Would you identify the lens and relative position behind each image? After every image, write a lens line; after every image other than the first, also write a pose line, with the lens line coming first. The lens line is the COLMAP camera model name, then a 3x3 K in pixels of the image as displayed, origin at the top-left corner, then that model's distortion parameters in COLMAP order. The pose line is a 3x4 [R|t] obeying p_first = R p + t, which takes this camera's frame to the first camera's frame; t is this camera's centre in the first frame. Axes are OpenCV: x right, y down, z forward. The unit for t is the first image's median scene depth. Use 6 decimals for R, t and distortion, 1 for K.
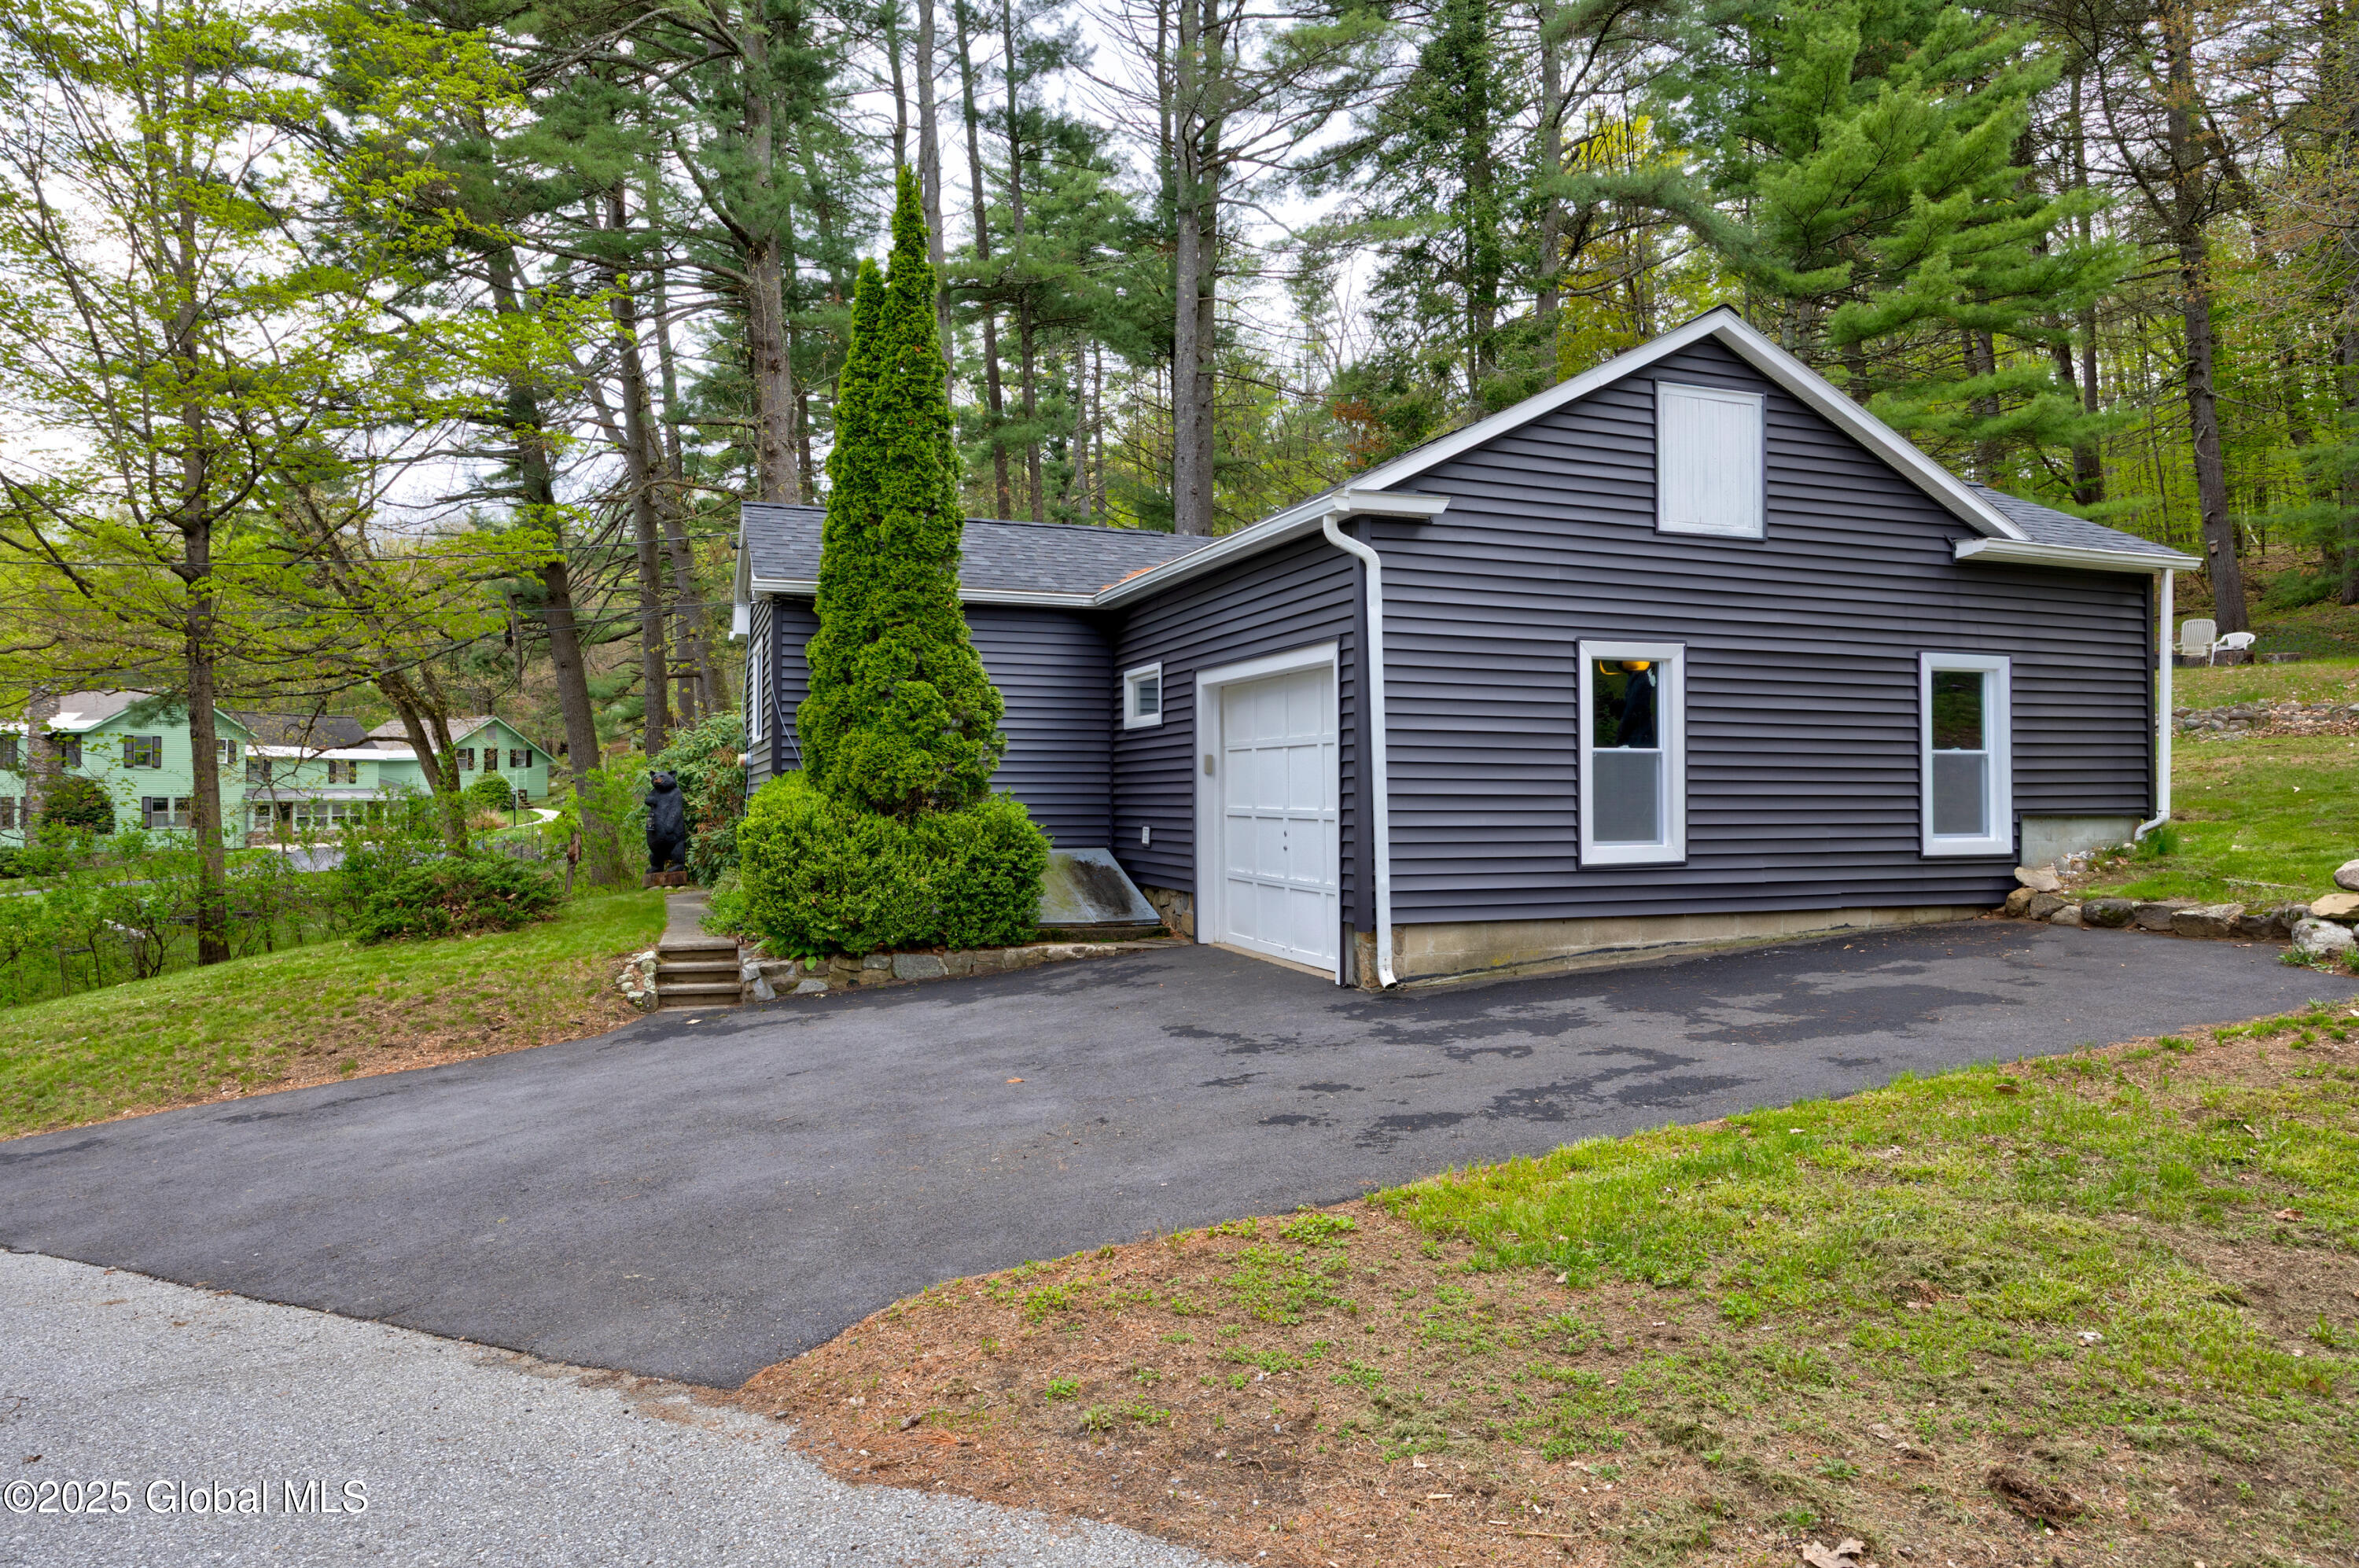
lens RADIAL K [[1445.6, 0, 1180.3], [0, 1445.6, 771.6], [0, 0, 1]] dist [0.001749, -0.002317]
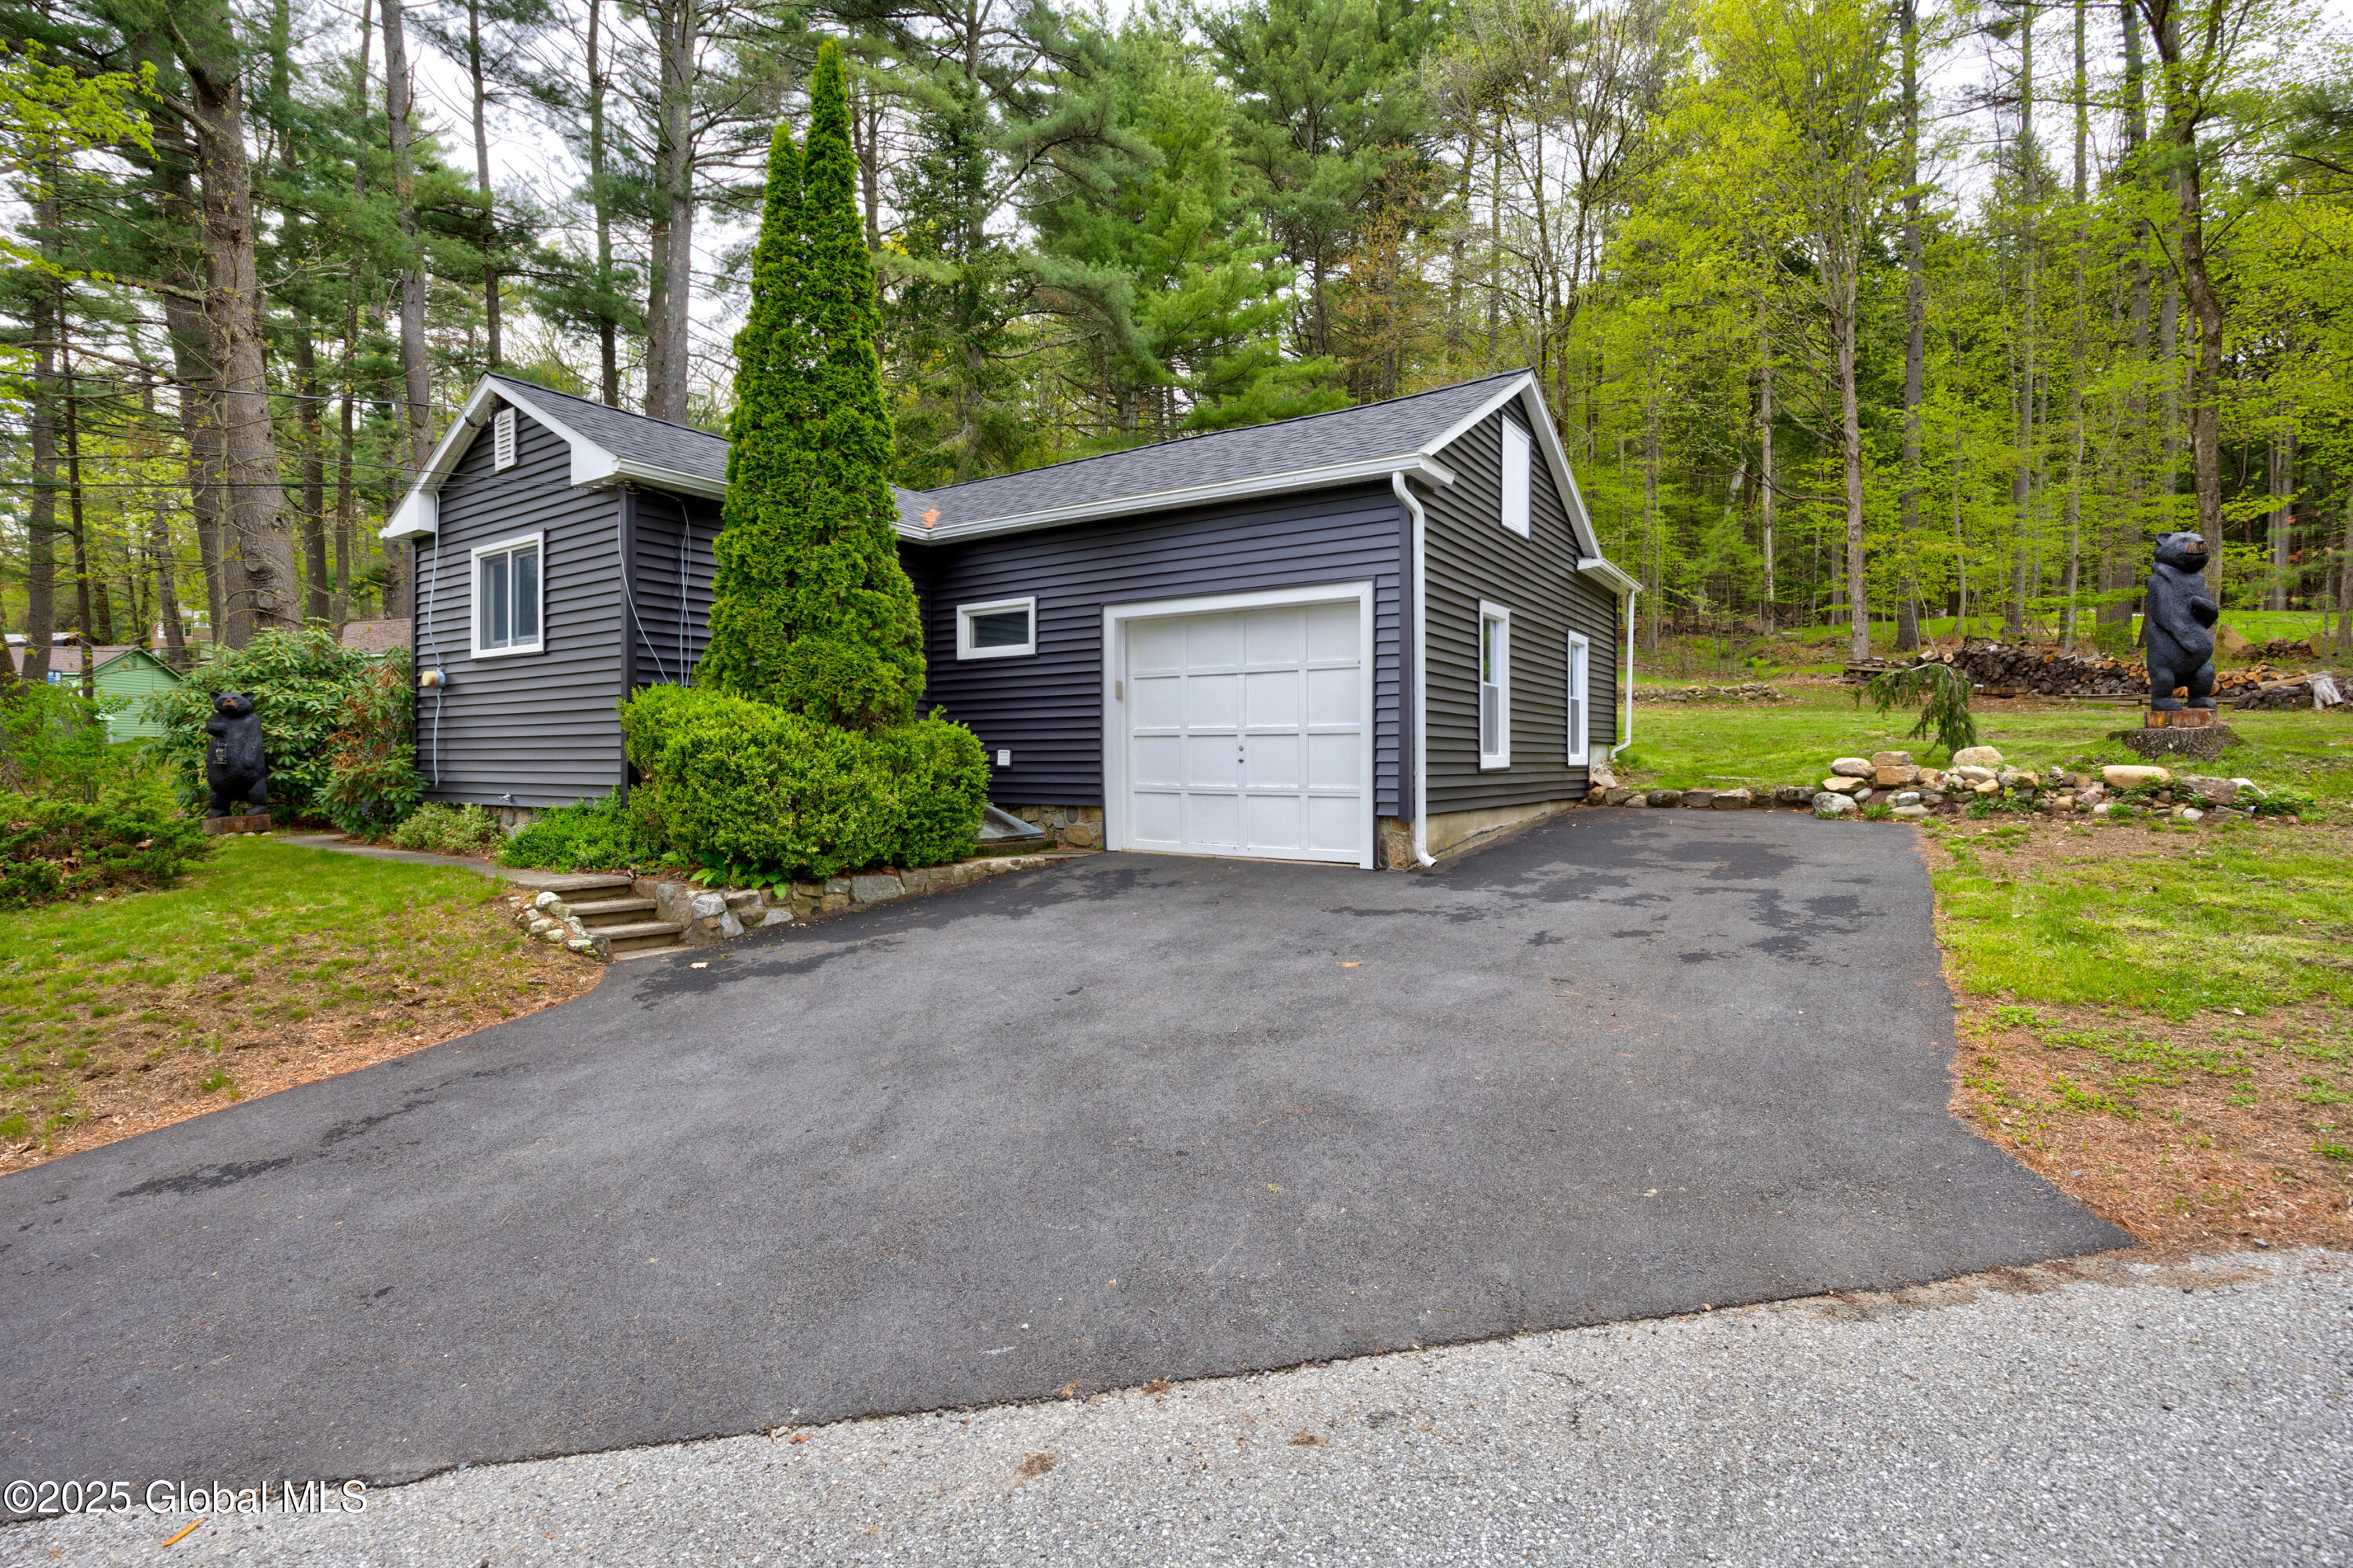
lens RADIAL K [[1088.9, 0, 1173.8], [0, 1088.9, 781.6], [0, 0, 1]] dist [-0.016452, -0.000128]
pose [[0.803105, -0.010456, 0.595746, -0.461974], [-0.008974, 0.999520, 0.029640, 0.041673], [-0.595770, -0.029151, 0.802626, 0.309560]]
